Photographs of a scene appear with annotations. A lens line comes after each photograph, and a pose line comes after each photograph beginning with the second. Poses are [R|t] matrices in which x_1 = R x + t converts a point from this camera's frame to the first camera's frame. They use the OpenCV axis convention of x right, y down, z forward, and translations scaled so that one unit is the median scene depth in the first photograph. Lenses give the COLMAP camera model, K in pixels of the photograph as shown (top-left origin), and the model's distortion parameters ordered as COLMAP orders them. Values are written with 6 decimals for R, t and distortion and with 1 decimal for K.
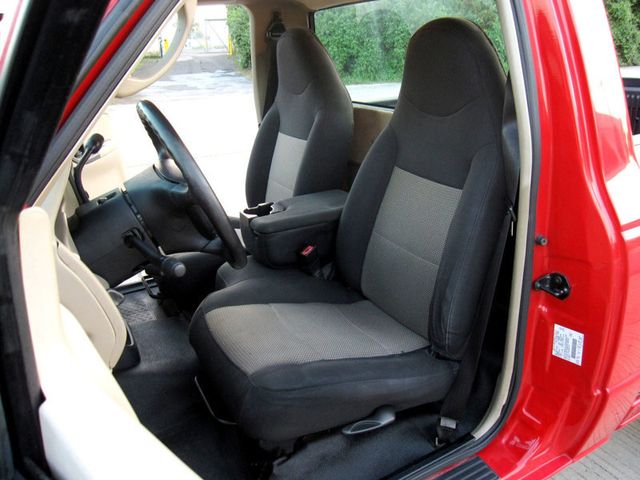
lens RADIAL K [[529.7, 0, 320.0], [0, 529.7, 240.0], [0, 0, 1]] dist [-0.065619, 0.009908]
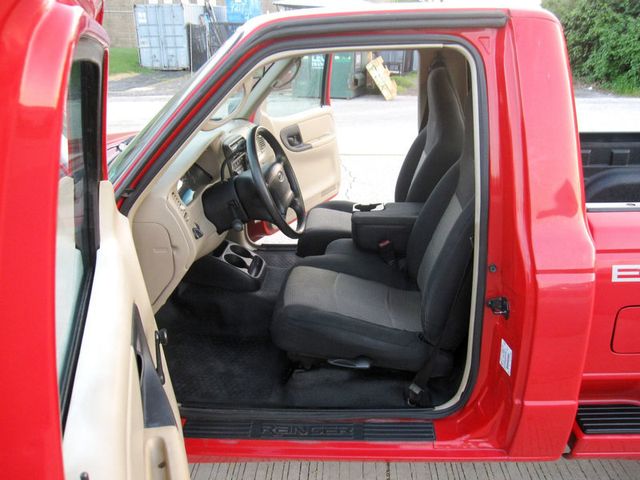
lens RADIAL K [[542.3, 0, 320.0], [0, 542.3, 240.0], [0, 0, 1]] dist [-0.100676, -0.000424]
pose [[0.841905, 0.219930, -0.492775, 0.627248], [-0.211787, 0.974576, 0.073126, -0.065699], [0.496330, 0.042798, 0.867079, -0.311455]]
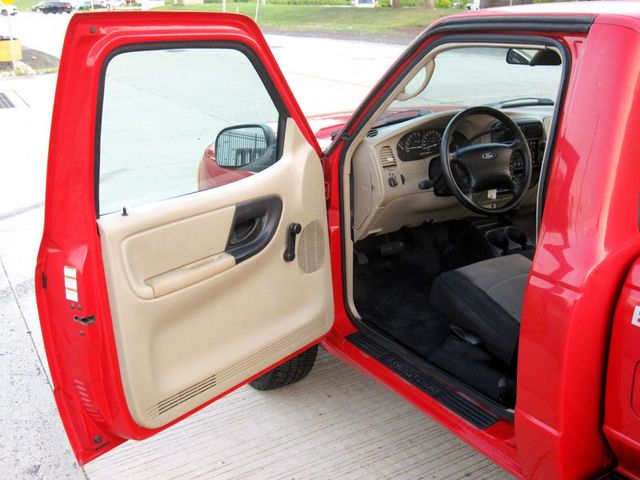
lens RADIAL K [[716.6, 0, 320.0], [0, 716.6, 240.0], [0, 0, 1]] dist [-0.166772, -0.013532]
pose [[0.018347, 0.354892, -0.934727, 1.761834], [-0.344467, 0.879892, 0.327311, -0.387988], [0.938619, 0.315977, 0.138392, 0.216160]]
